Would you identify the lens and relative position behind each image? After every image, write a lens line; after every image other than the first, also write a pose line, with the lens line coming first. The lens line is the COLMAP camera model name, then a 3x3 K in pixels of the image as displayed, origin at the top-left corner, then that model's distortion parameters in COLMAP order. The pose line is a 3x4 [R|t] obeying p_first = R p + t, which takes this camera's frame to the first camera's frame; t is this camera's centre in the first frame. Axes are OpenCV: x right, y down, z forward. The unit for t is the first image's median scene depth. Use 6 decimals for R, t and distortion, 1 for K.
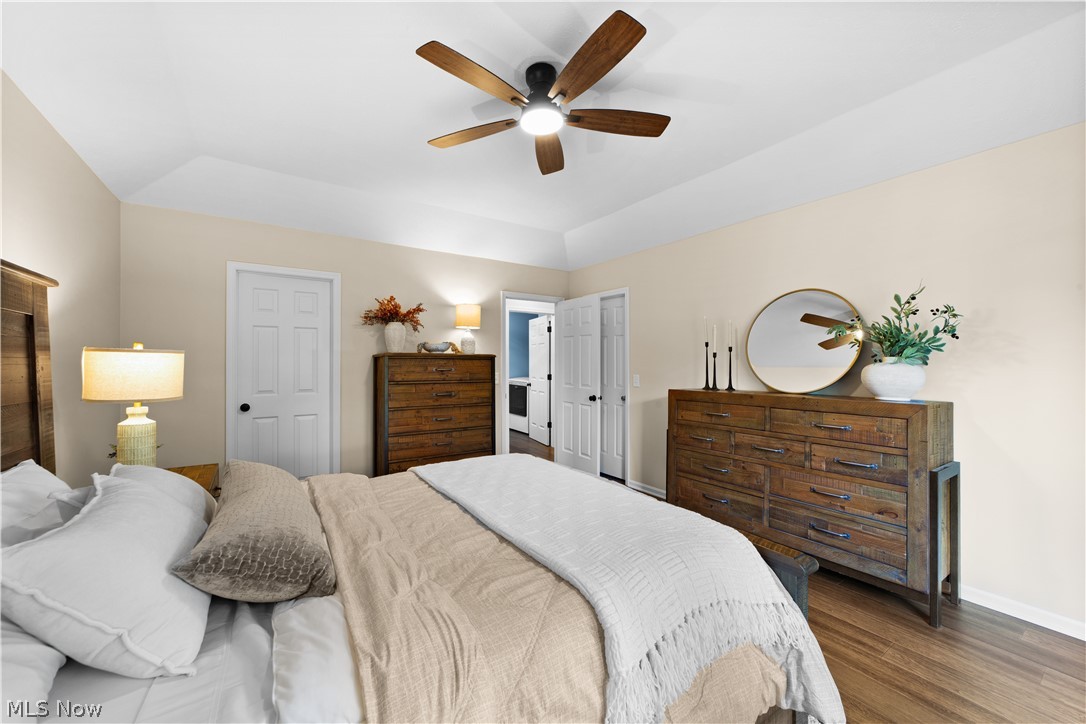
lens RADIAL K [[416.7, 0, 538.5], [0, 416.7, 367.6], [0, 0, 1]] dist [-0.020067, 0.008837]
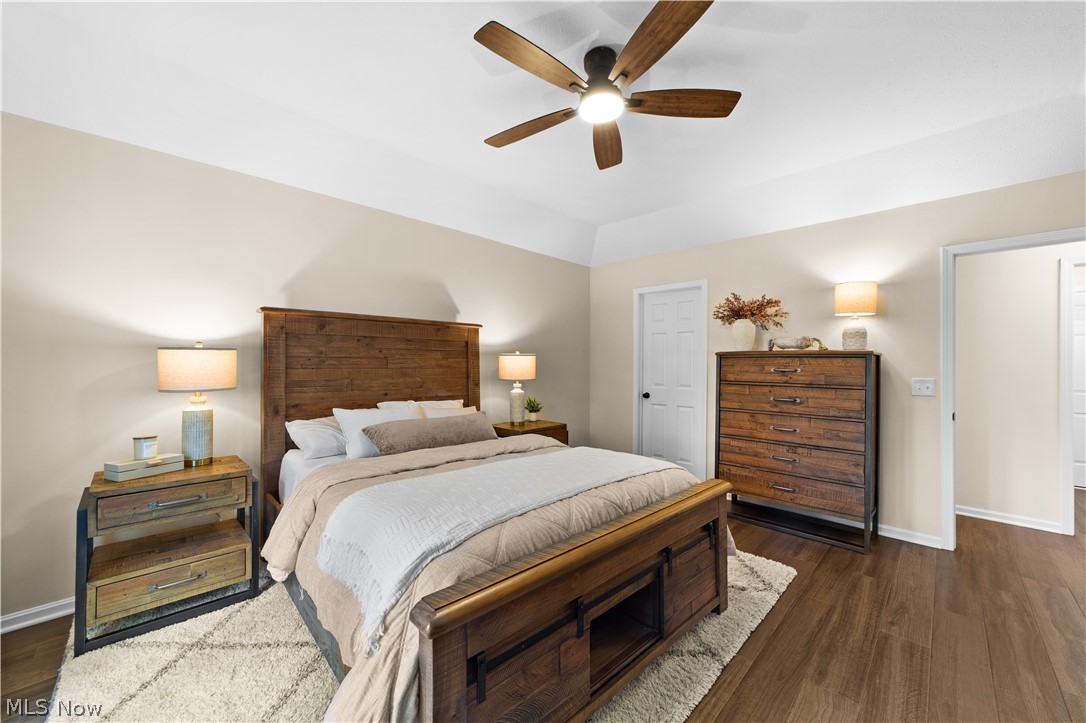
lens RADIAL K [[416.9, 0, 540.0], [0, 416.9, 358.3], [0, 0, 1]] dist [-0.018949, 0.008755]
pose [[0.198720, -0.008436, -0.980020, 0.499091], [-0.015797, 0.999805, -0.011810, -0.001031], [0.979929, 0.017829, 0.198548, 0.359499]]
